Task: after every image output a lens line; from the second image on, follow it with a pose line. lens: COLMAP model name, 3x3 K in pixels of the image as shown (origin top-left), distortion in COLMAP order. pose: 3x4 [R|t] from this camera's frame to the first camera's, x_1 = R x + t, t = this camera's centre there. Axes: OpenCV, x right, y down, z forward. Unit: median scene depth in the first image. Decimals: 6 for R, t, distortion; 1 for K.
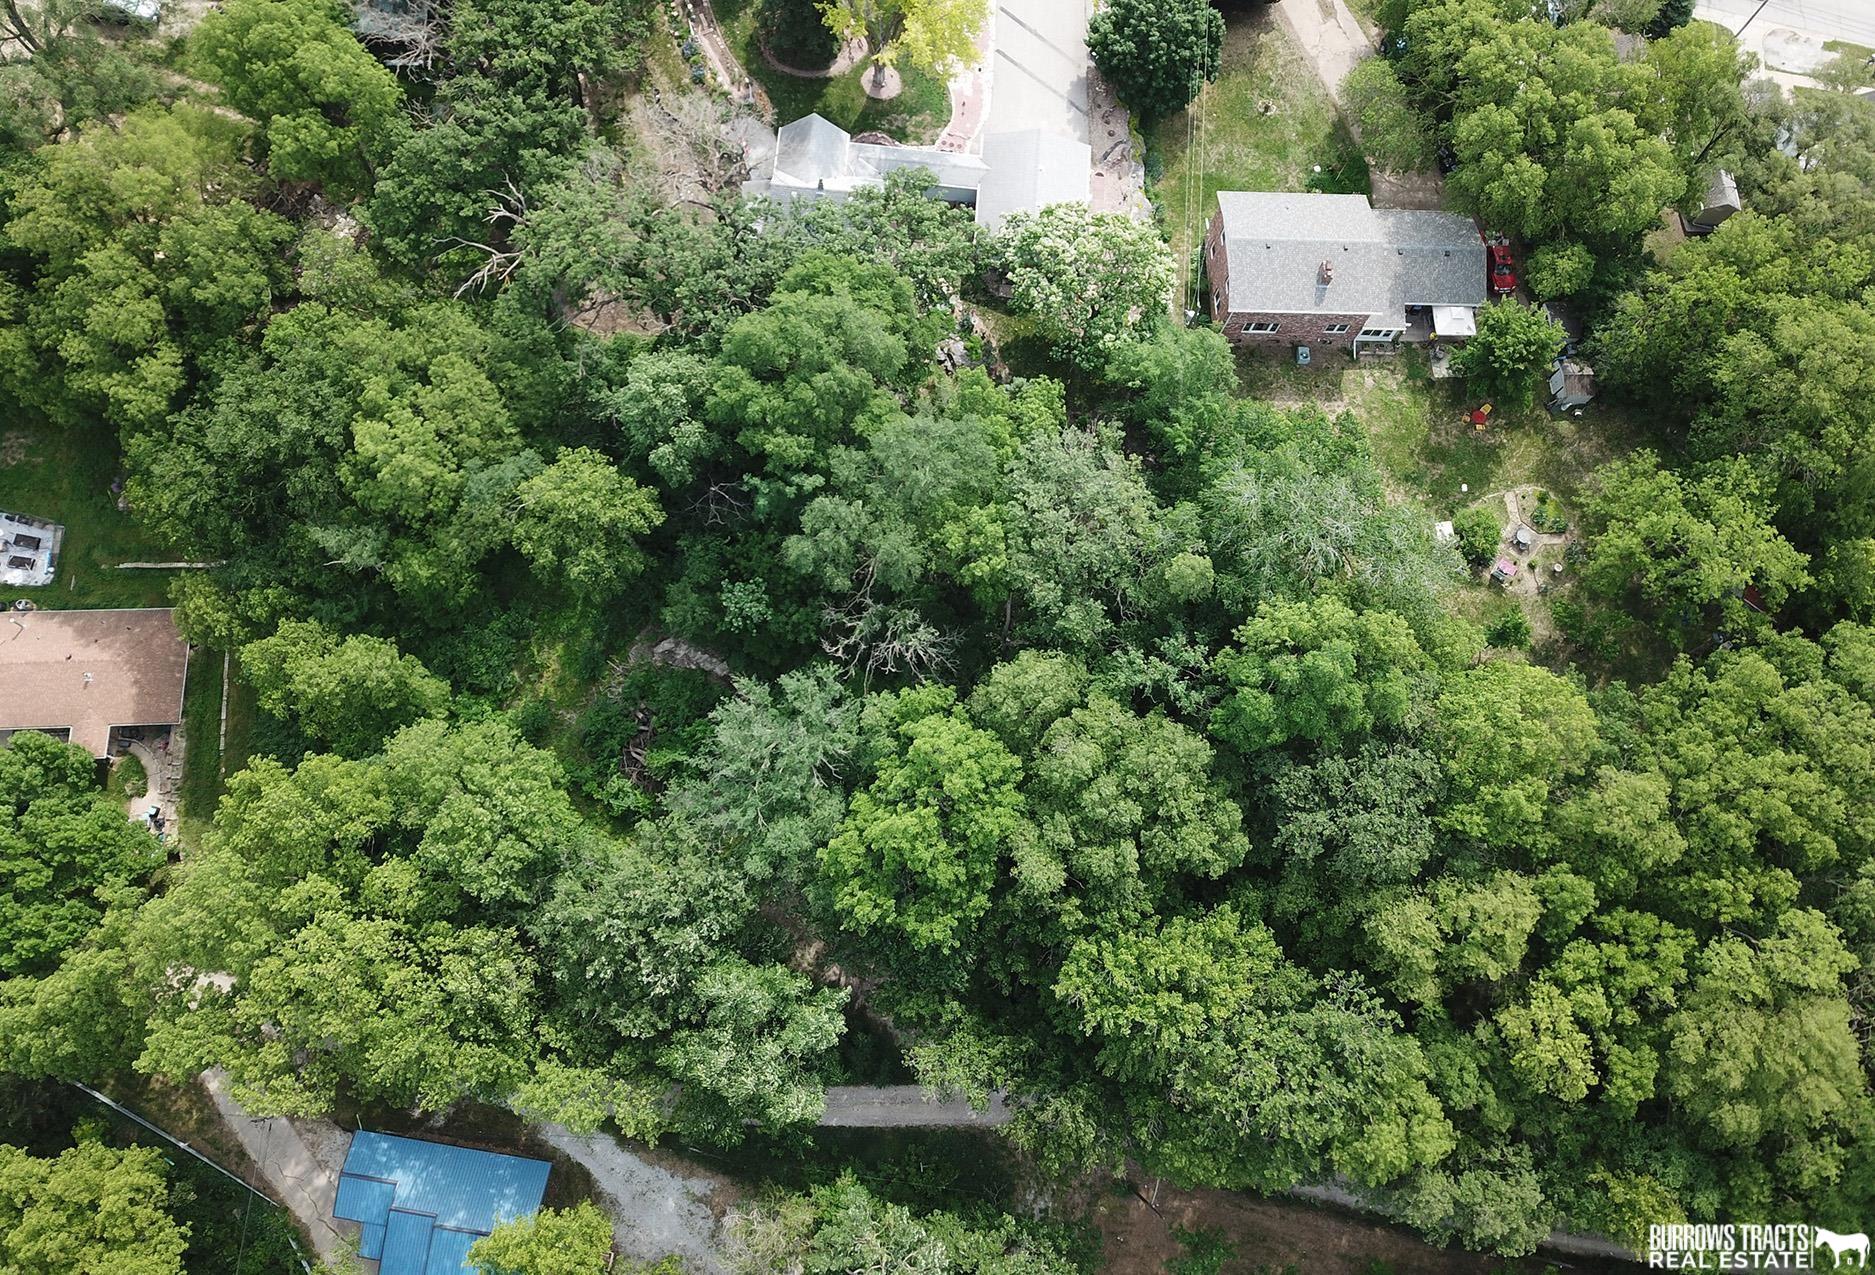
lens RADIAL K [[1360.5, 0, 939.3], [0, 1360.5, 618.2], [0, 0, 1]] dist [0.002562, -0.001649]
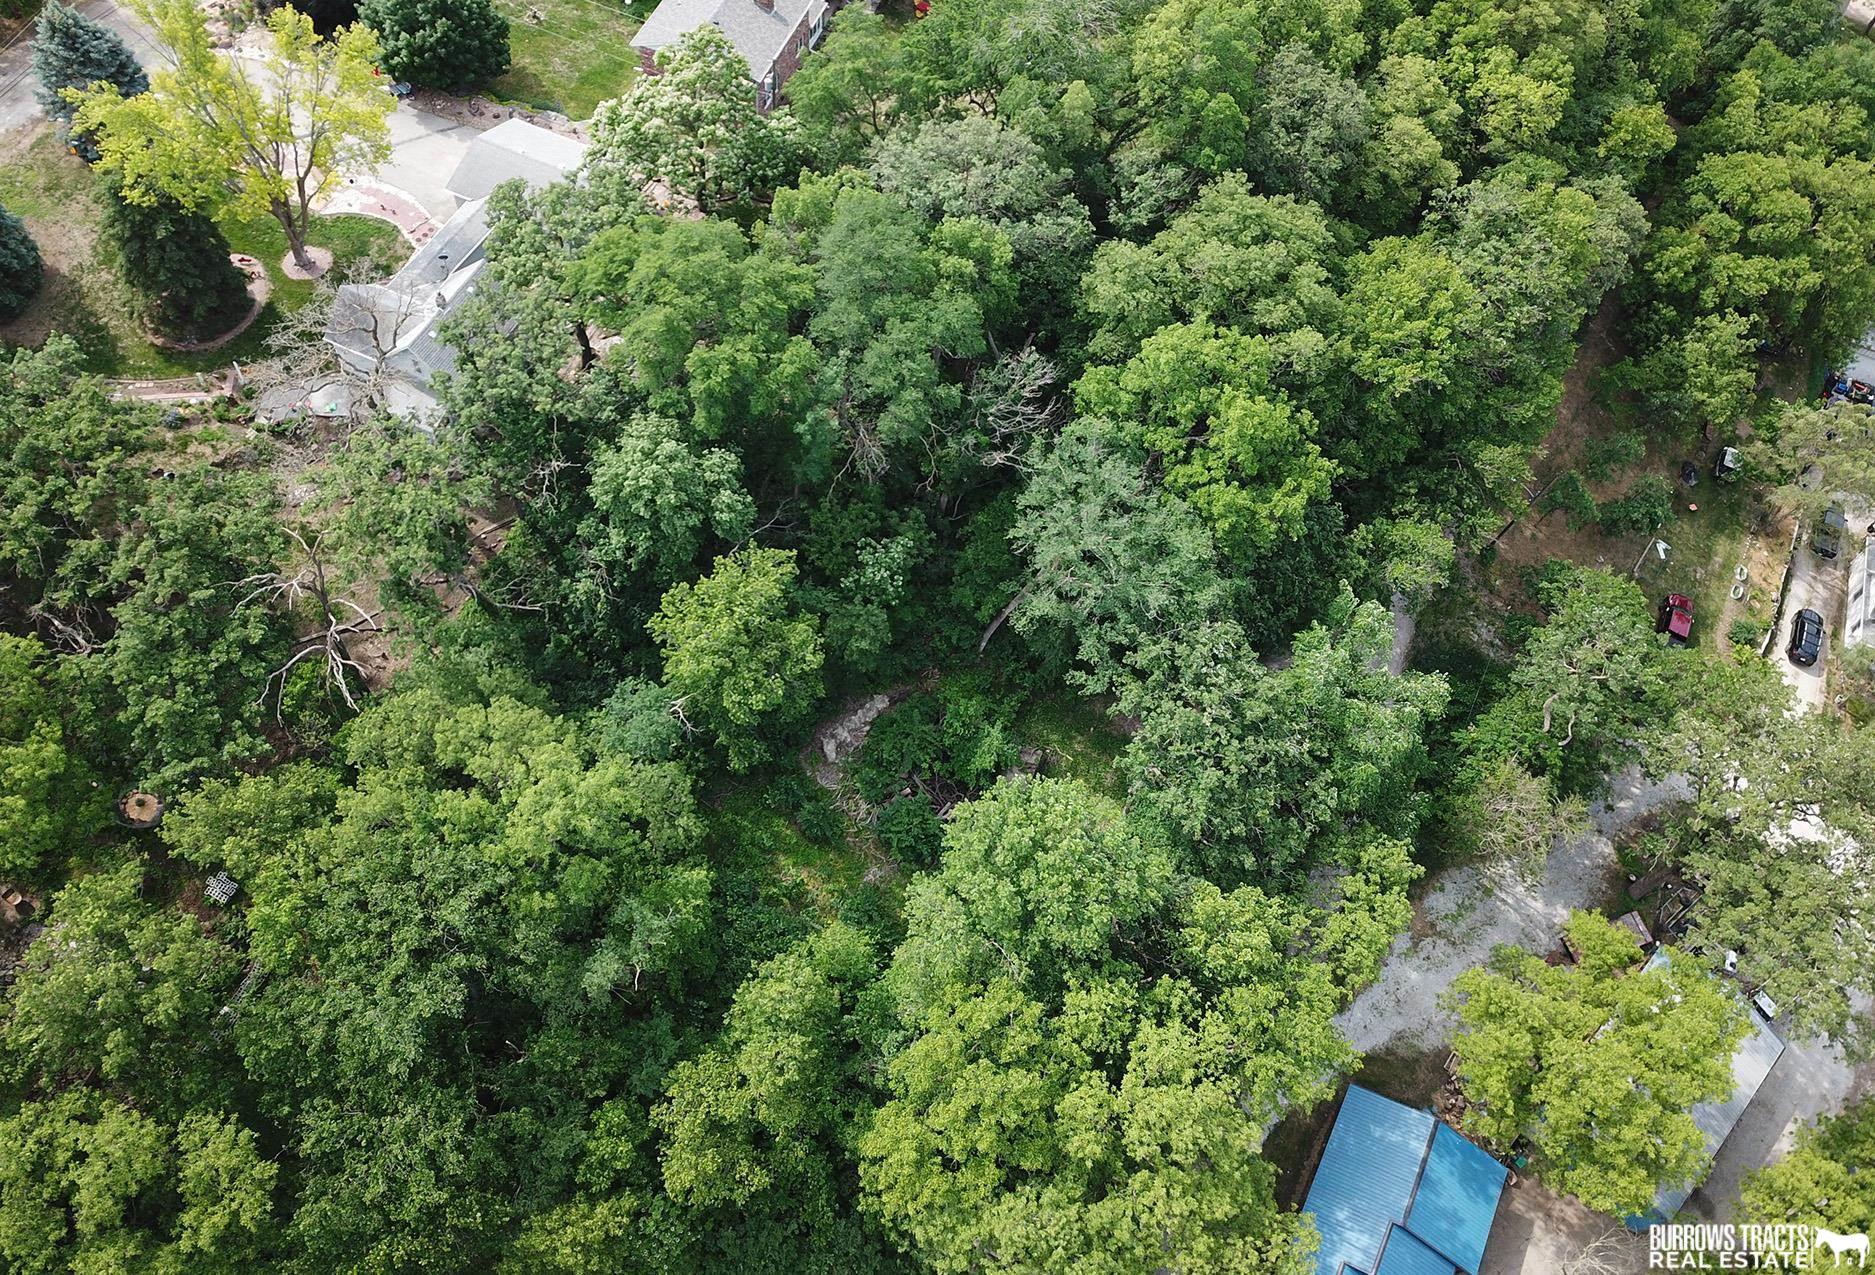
lens RADIAL K [[1360.5, 0, 939.3], [0, 1360.5, 618.2], [0, 0, 1]] dist [0.002562, -0.001649]
pose [[0.344009, -0.824474, 0.449334, -0.548658], [0.878734, 0.451320, 0.155361, -0.097798], [-0.330884, 0.341400, 0.879751, 0.245135]]
